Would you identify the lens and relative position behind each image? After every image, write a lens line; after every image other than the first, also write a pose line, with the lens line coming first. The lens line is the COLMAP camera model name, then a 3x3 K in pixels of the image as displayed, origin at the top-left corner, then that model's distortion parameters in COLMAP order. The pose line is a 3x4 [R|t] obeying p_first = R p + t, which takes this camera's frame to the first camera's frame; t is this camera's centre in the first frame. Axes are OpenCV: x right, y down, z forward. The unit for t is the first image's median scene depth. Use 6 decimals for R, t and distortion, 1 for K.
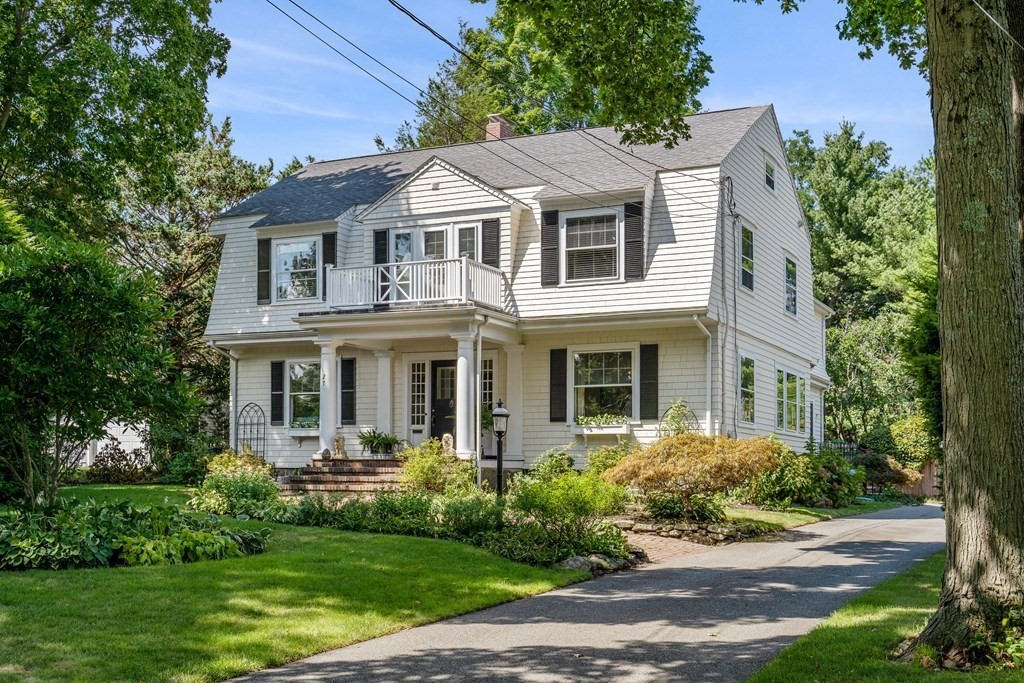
lens RADIAL K [[1197.5, 0, 511.8], [0, 1197.5, 342.1], [0, 0, 1]] dist [0.015693, 0.000000]
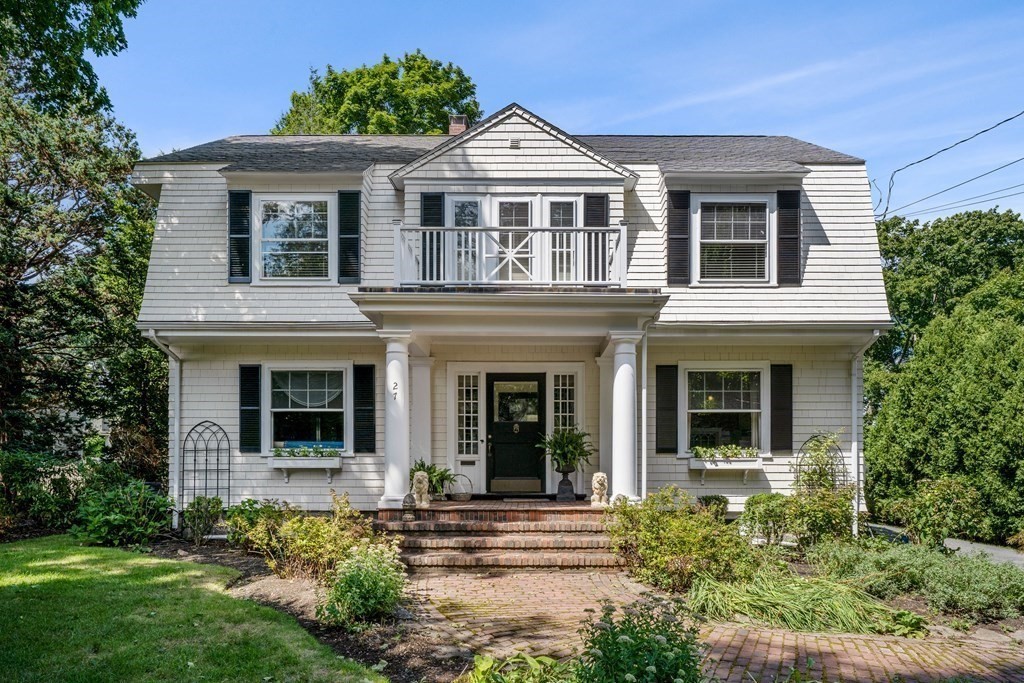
lens RADIAL K [[705.6, 0, 524.5], [0, 705.6, 416.6], [0, 0, 1]] dist [-0.001777, 0.000182]
pose [[0.902358, 0.019326, 0.430554, -0.250081], [-0.042146, 0.998163, 0.043526, 0.023575], [-0.428922, -0.057422, 0.901515, 0.586967]]
